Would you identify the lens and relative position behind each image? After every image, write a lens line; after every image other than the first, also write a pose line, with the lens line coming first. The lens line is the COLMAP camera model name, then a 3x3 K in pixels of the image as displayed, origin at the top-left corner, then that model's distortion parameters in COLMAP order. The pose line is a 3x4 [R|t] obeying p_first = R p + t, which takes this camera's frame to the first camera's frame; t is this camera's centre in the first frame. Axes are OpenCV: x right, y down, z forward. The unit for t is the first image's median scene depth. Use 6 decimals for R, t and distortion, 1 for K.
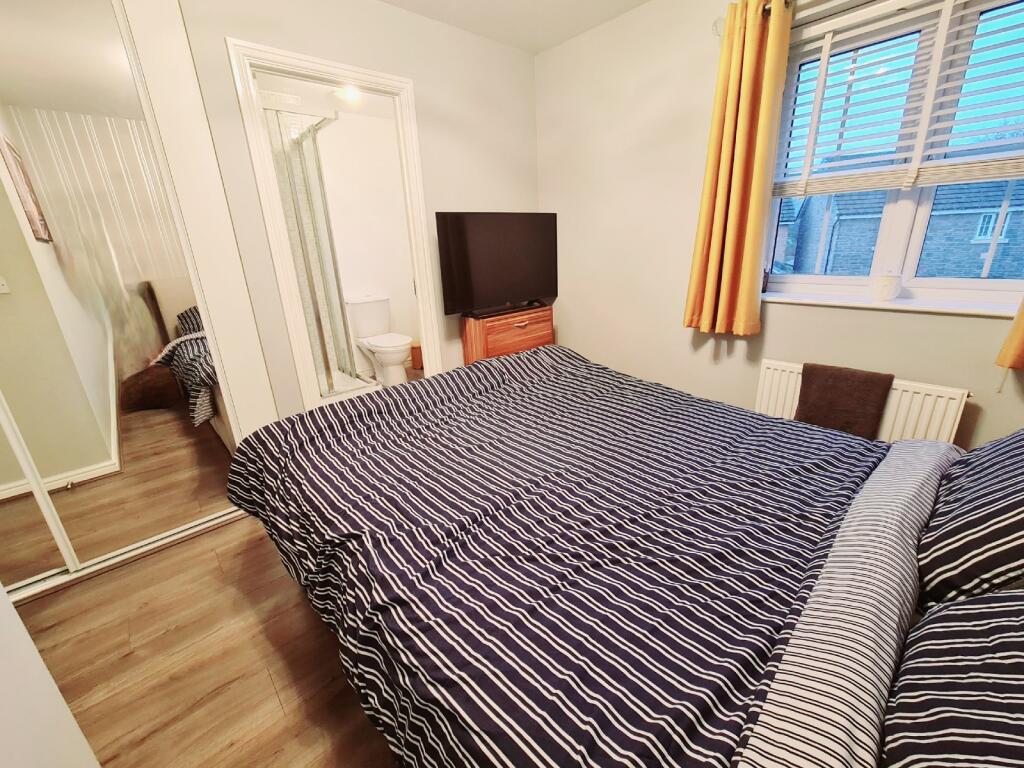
lens RADIAL K [[420.3, 0, 513.6], [0, 420.3, 383.6], [0, 0, 1]] dist [-0.000900, -0.000072]
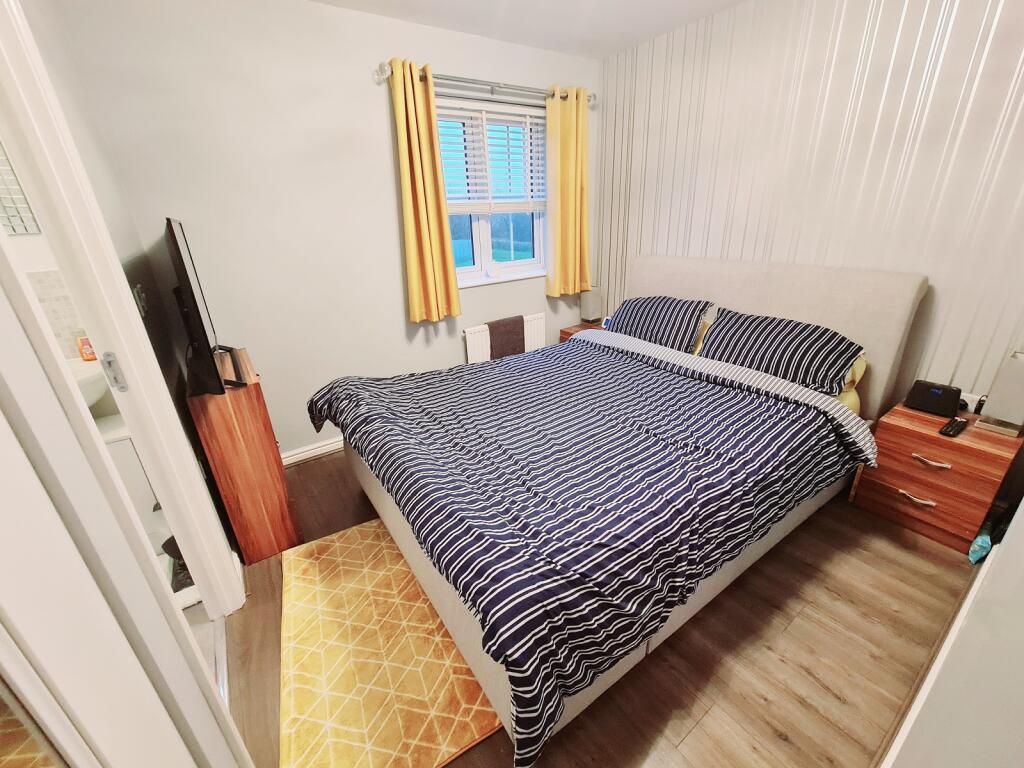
lens RADIAL K [[420.3, 0, 514.2], [0, 420.3, 380.4], [0, 0, 1]] dist [-0.000900, -0.000072]
pose [[0.133857, -0.336350, 0.932175, -0.809290], [0.353967, 0.894818, 0.272043, -0.244215], [-0.925629, 0.293545, 0.238834, 0.595135]]
